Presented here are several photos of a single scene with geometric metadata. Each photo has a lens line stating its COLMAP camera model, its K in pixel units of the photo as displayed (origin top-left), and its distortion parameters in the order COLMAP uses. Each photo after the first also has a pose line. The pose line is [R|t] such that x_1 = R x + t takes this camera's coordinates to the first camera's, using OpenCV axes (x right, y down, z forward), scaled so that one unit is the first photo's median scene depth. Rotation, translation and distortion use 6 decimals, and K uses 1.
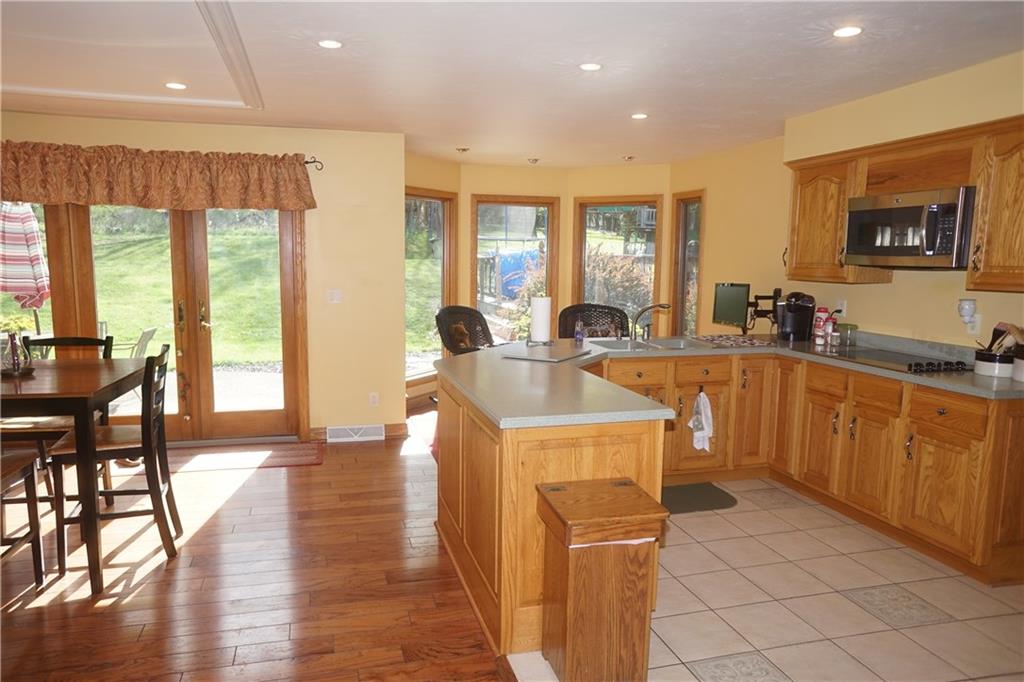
lens RADIAL K [[684.5, 0, 506.9], [0, 684.5, 344.4], [0, 0, 1]] dist [-0.067701, 0.101331]
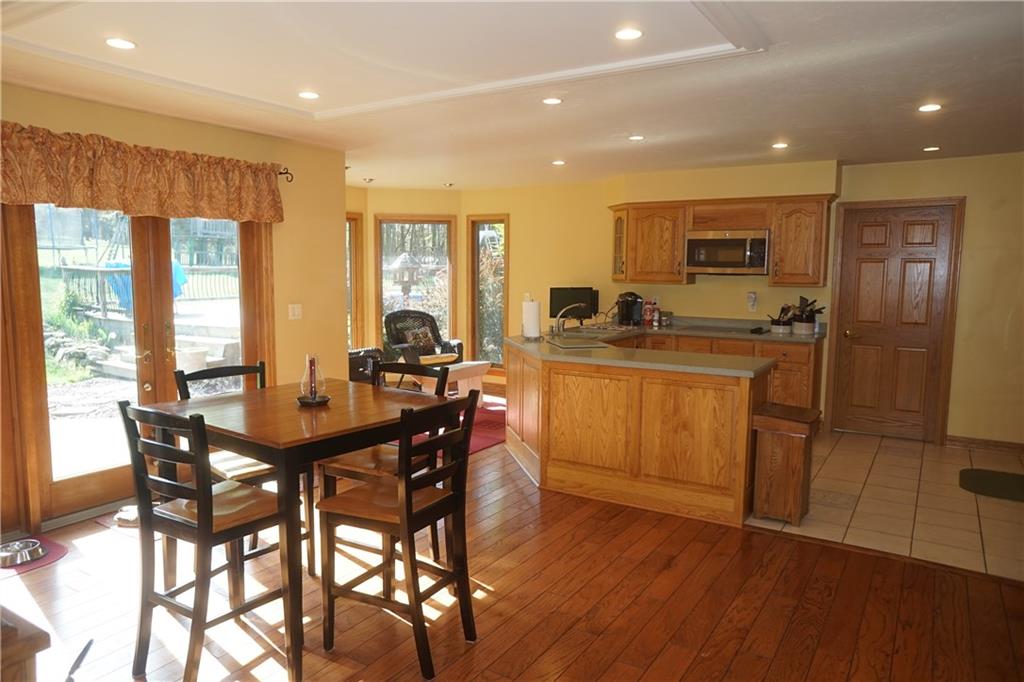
lens RADIAL K [[684.5, 0, 506.9], [0, 684.5, 344.4], [0, 0, 1]] dist [-0.067701, 0.101331]
pose [[0.742387, -0.081239, 0.665028, -0.749165], [0.089348, 0.995760, 0.021899, -0.020953], [-0.663987, 0.043161, 0.746498, 0.087512]]
